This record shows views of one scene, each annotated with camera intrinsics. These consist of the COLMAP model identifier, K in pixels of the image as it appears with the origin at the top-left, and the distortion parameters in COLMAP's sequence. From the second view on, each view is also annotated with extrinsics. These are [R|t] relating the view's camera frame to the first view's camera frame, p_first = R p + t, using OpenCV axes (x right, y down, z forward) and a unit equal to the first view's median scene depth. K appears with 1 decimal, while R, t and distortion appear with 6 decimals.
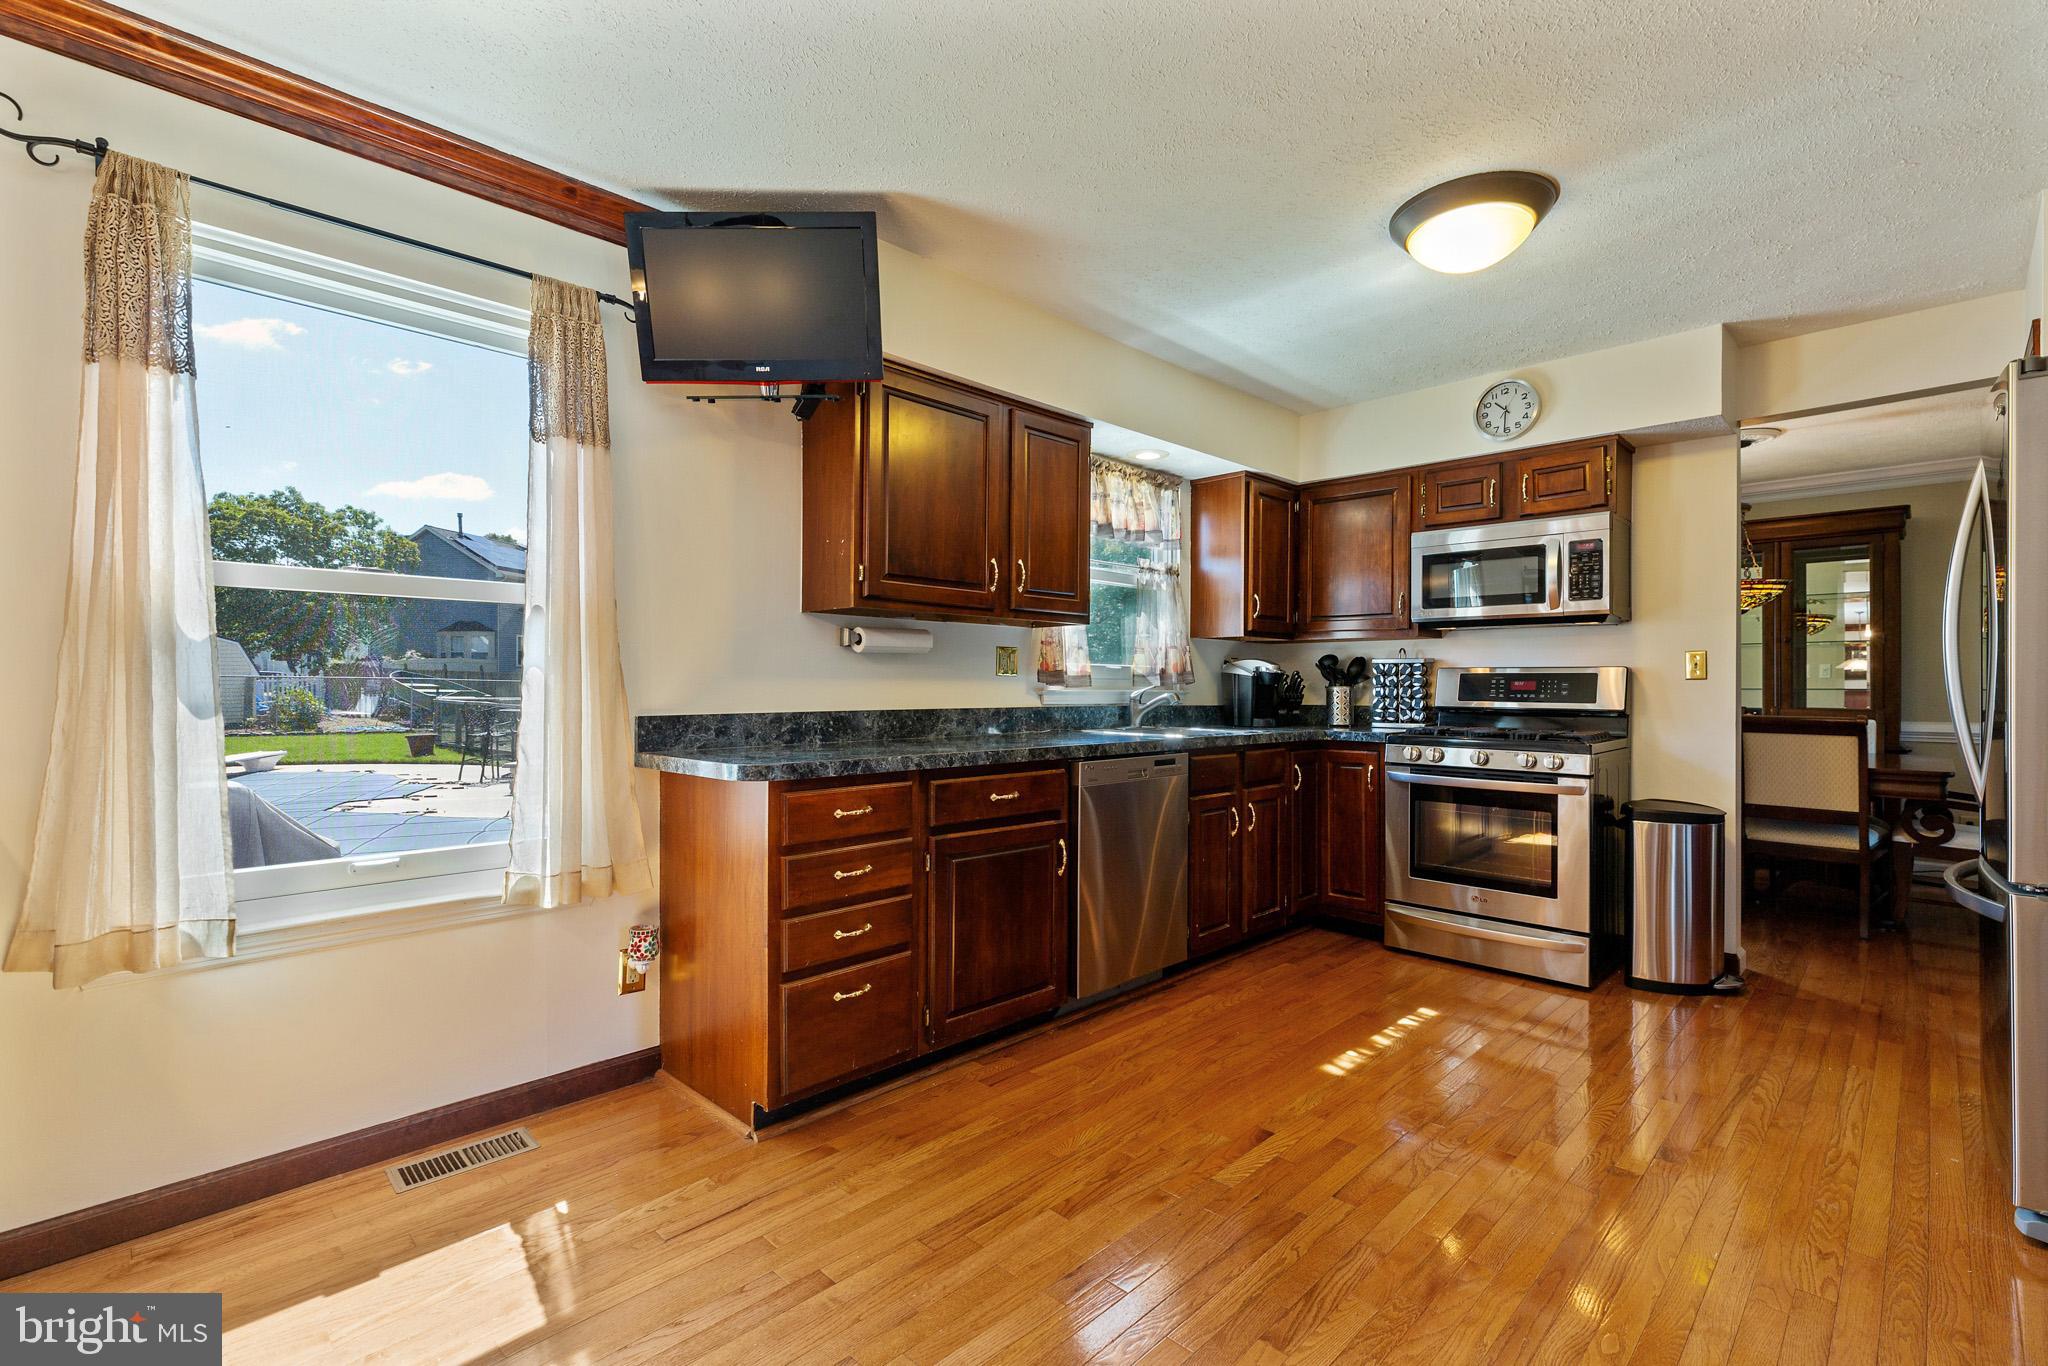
lens RADIAL K [[916.3, 0, 1021.3], [0, 916.3, 681.1], [0, 0, 1]] dist [0.009130, 0.000246]
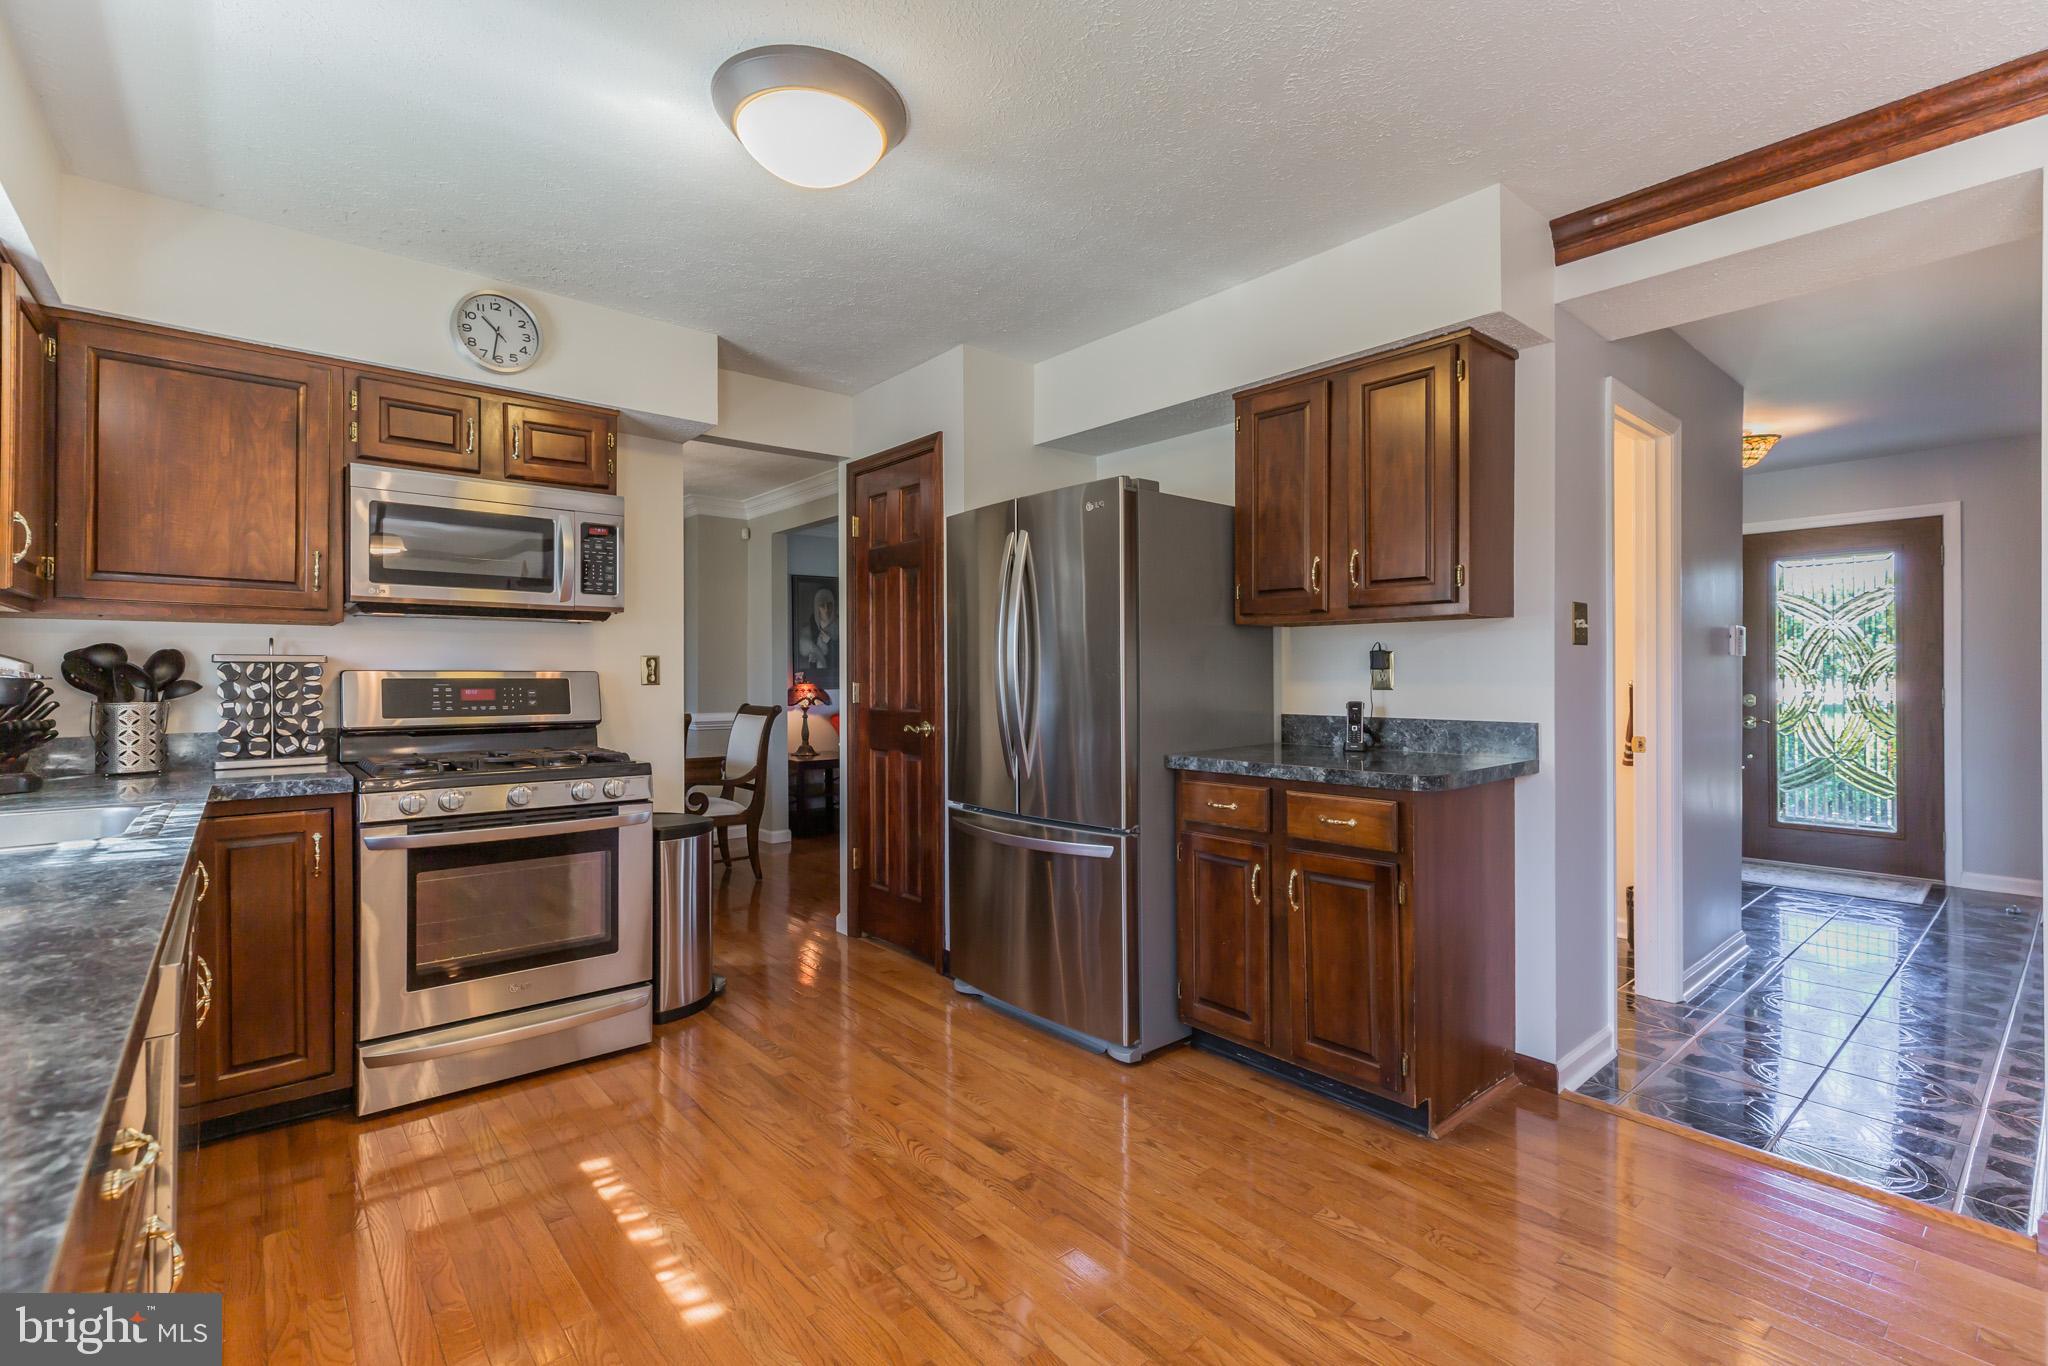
lens RADIAL K [[916.3, 0, 1030.3], [0, 916.3, 675.1], [0, 0, 1]] dist [0.009130, 0.000246]
pose [[0.073507, -0.003153, 0.997290, -0.204649], [-0.003259, 0.999989, 0.003401, -0.017268], [-0.997289, -0.003500, 0.073496, 0.528653]]
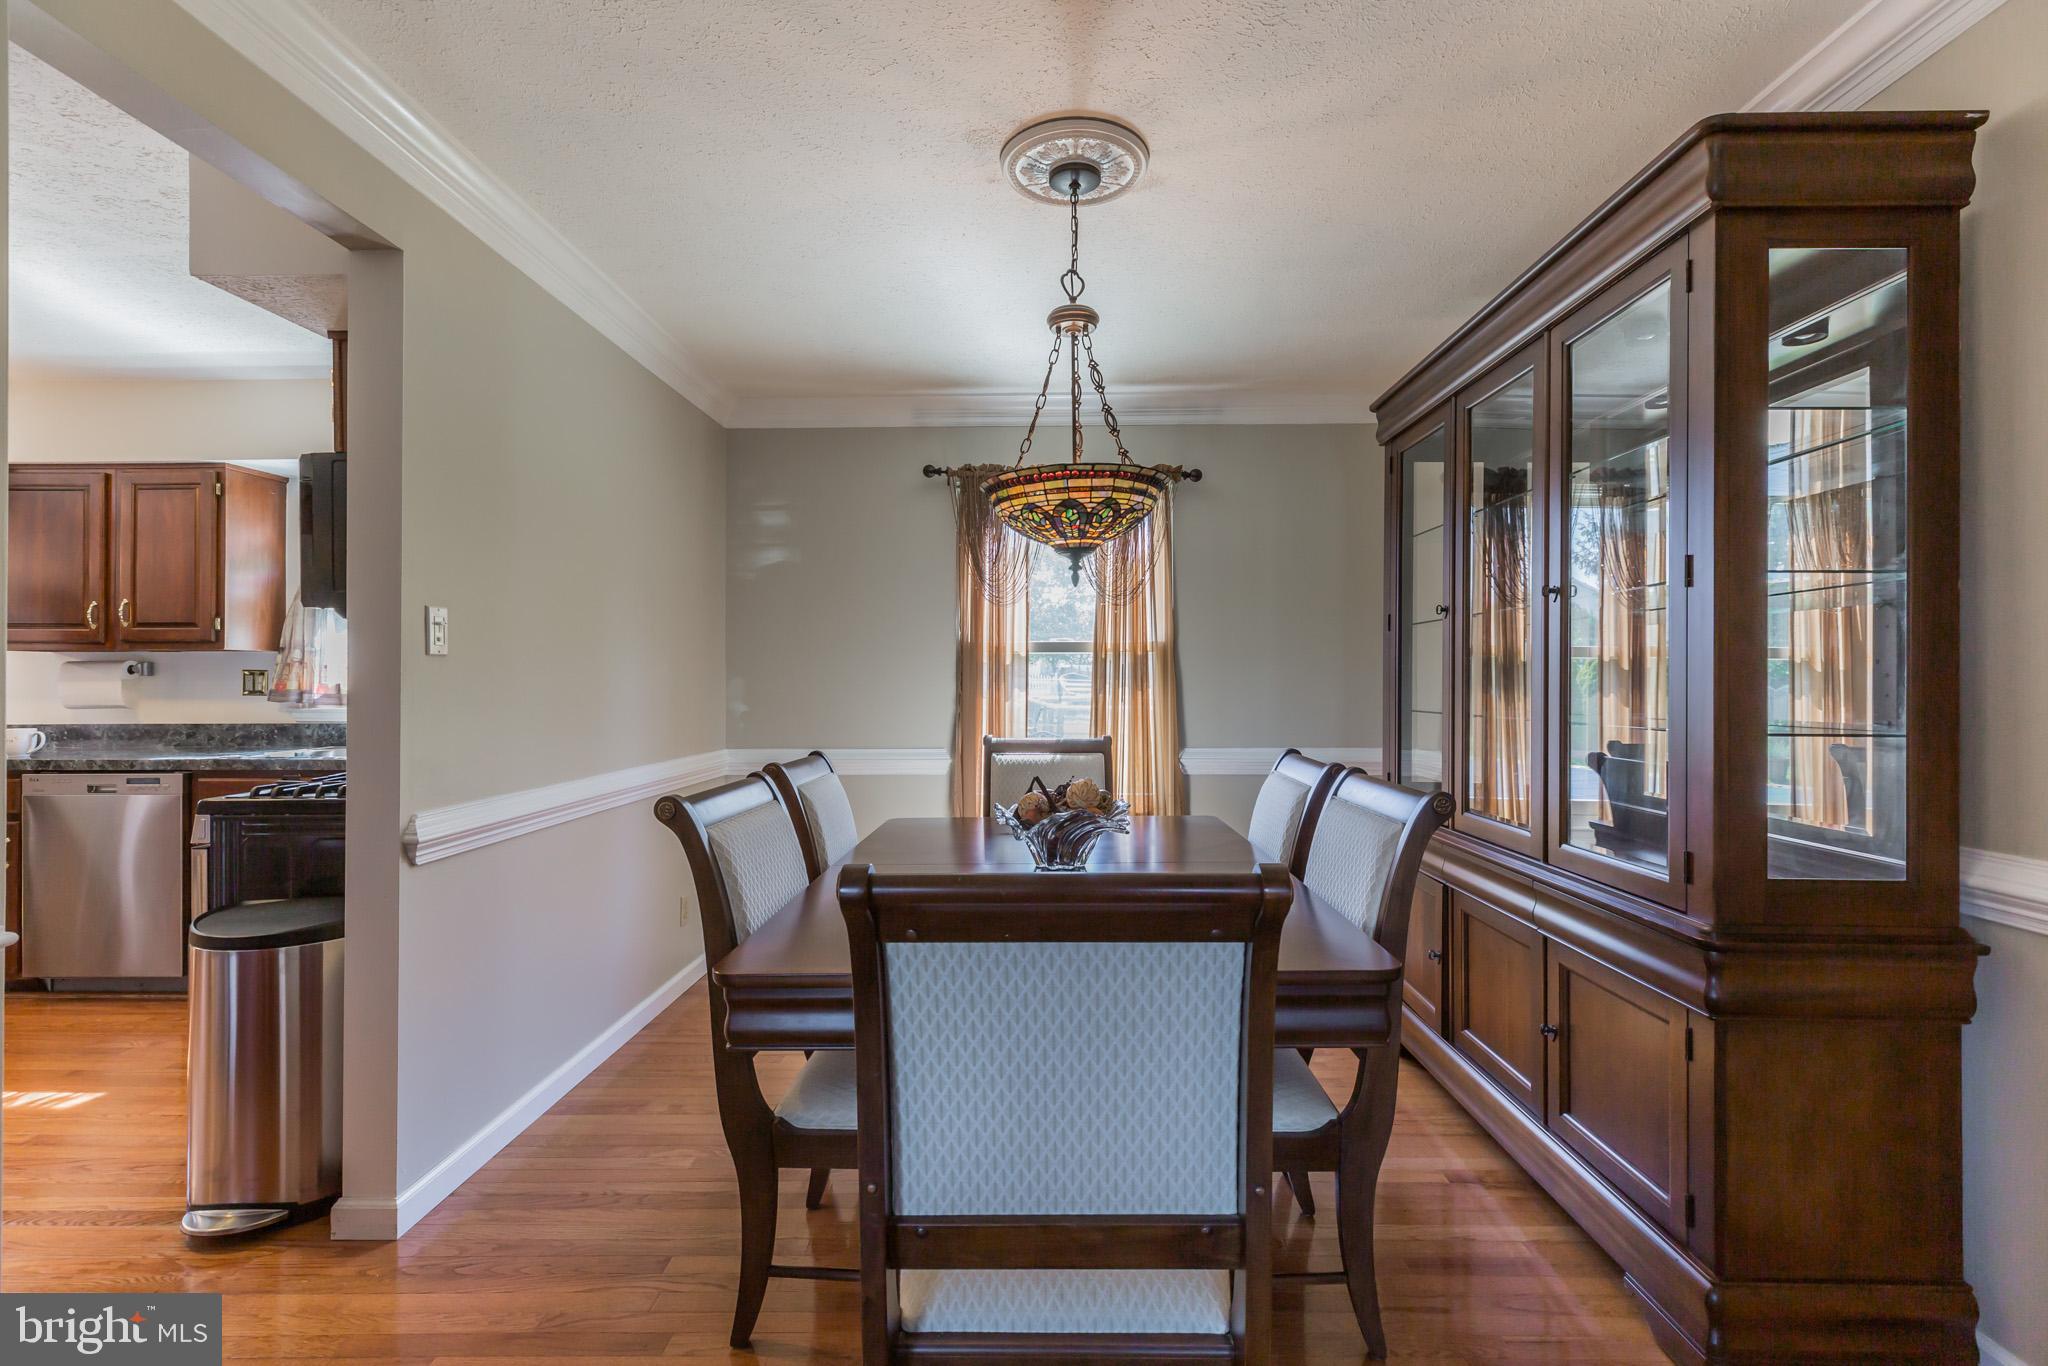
lens RADIAL K [[916.3, 0, 1034.9], [0, 916.3, 672.7], [0, 0, 1]] dist [0.009130, 0.000246]
pose [[0.697765, -0.006739, -0.716295, 1.266241], [0.006241, 0.999975, -0.003329, -0.023035], [0.716300, -0.002148, 0.697789, 0.734423]]
